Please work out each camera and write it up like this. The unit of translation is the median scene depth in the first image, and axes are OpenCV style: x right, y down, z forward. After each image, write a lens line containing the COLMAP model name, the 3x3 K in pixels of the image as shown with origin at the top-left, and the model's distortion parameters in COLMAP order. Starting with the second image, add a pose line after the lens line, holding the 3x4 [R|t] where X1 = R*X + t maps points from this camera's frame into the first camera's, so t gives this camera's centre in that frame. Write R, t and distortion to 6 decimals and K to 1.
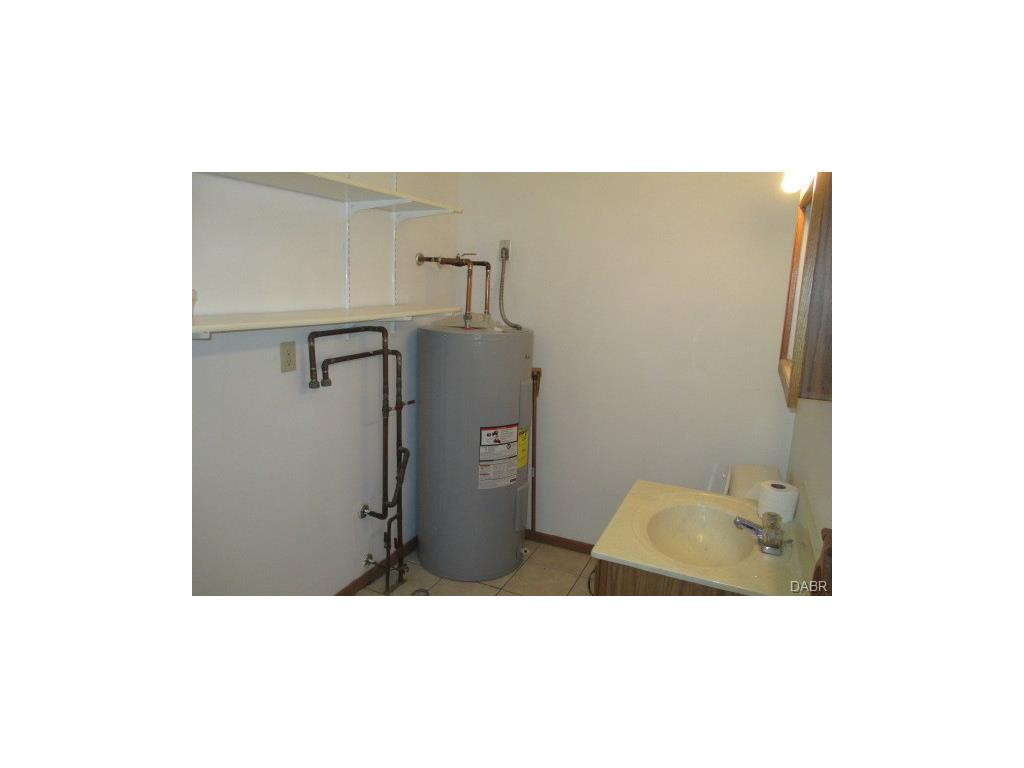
lens RADIAL K [[543.2, 0, 510.8], [0, 543.2, 377.4], [0, 0, 1]] dist [-0.004205, 0.000004]
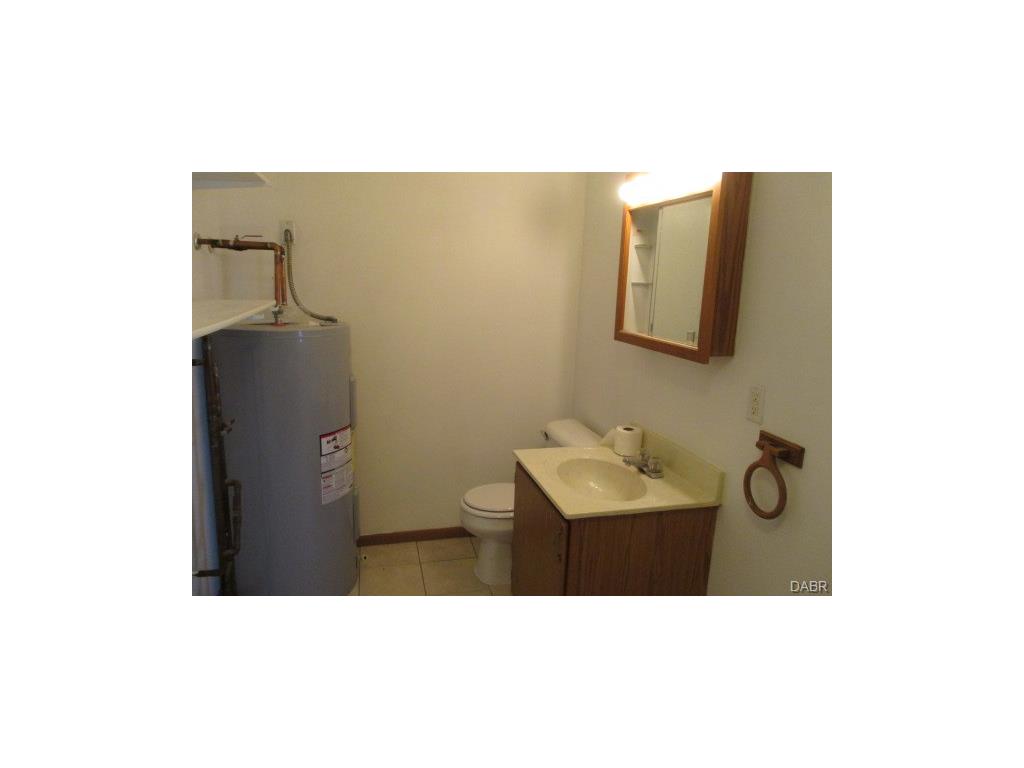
lens RADIAL K [[543.2, 0, 510.8], [0, 543.2, 377.4], [0, 0, 1]] dist [-0.004205, 0.000004]
pose [[0.777357, -0.131221, 0.615221, -0.336357], [0.110875, 0.991271, 0.071334, -0.029290], [-0.619211, 0.012761, 0.785121, 0.111464]]
